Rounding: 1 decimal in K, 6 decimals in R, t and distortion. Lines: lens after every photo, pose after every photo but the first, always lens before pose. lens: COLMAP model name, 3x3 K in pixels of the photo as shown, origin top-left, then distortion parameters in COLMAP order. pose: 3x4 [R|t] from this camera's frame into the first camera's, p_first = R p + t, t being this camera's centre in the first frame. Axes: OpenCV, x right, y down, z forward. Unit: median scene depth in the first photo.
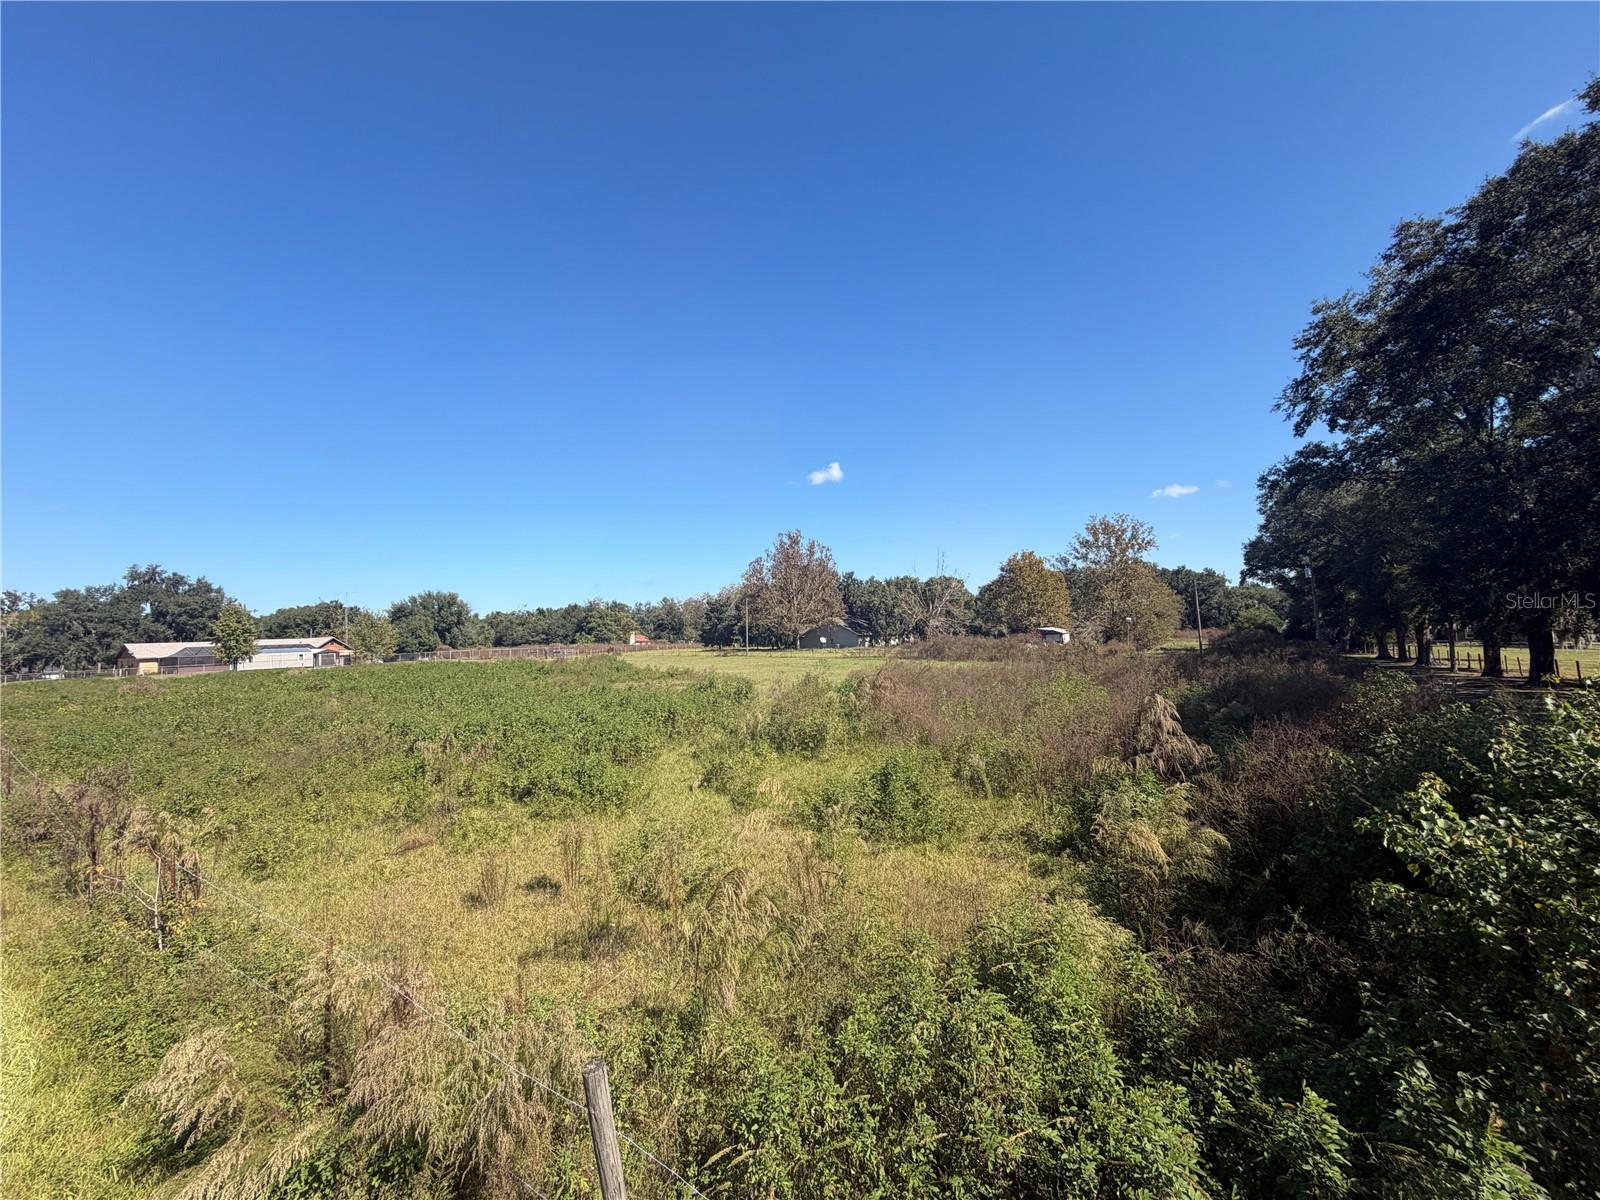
lens RADIAL K [[640.1, 0, 799.2], [0, 640.1, 603.3], [0, 0, 1]] dist [0.002384, 0.000297]
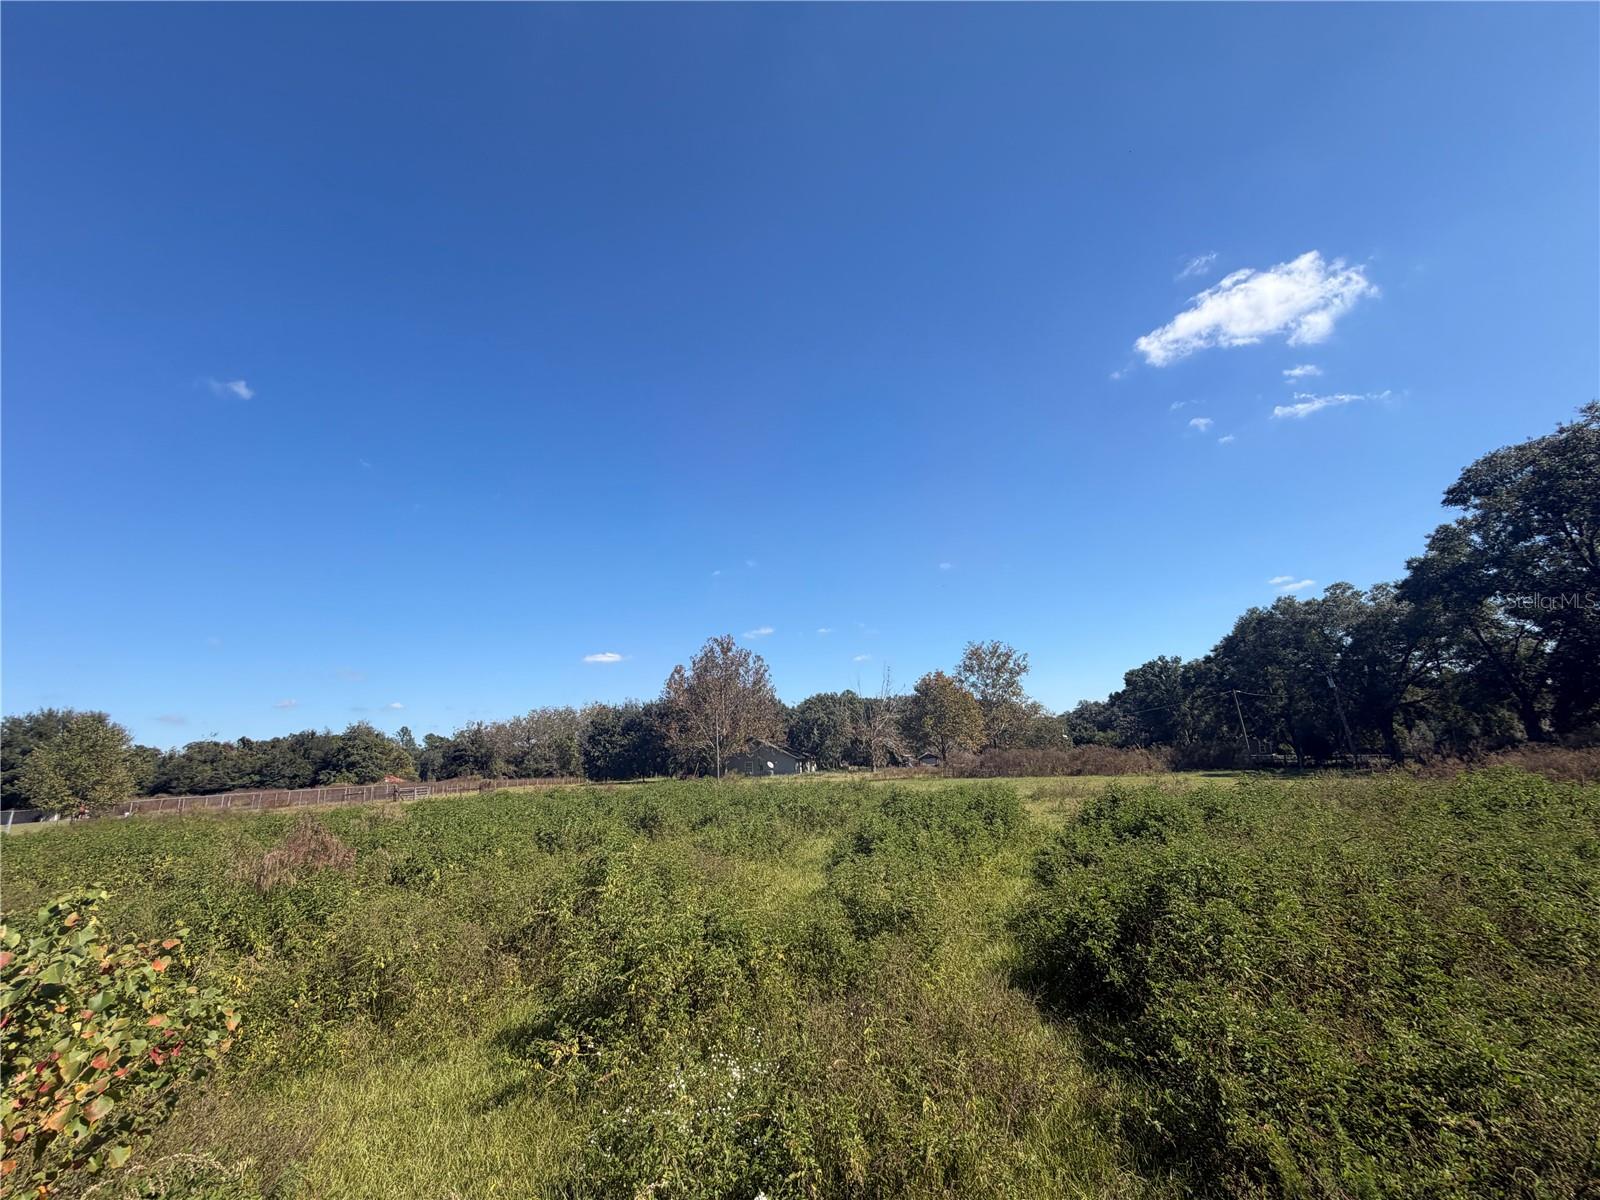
lens RADIAL K [[640.1, 0, 798.4], [0, 640.1, 613.7], [0, 0, 1]] dist [0.002384, 0.000297]
pose [[0.915747, 0.073646, 0.394948, -0.297739], [0.003769, 0.981437, -0.191748, 0.025240], [-0.401738, 0.177081, 0.898470, 0.203871]]
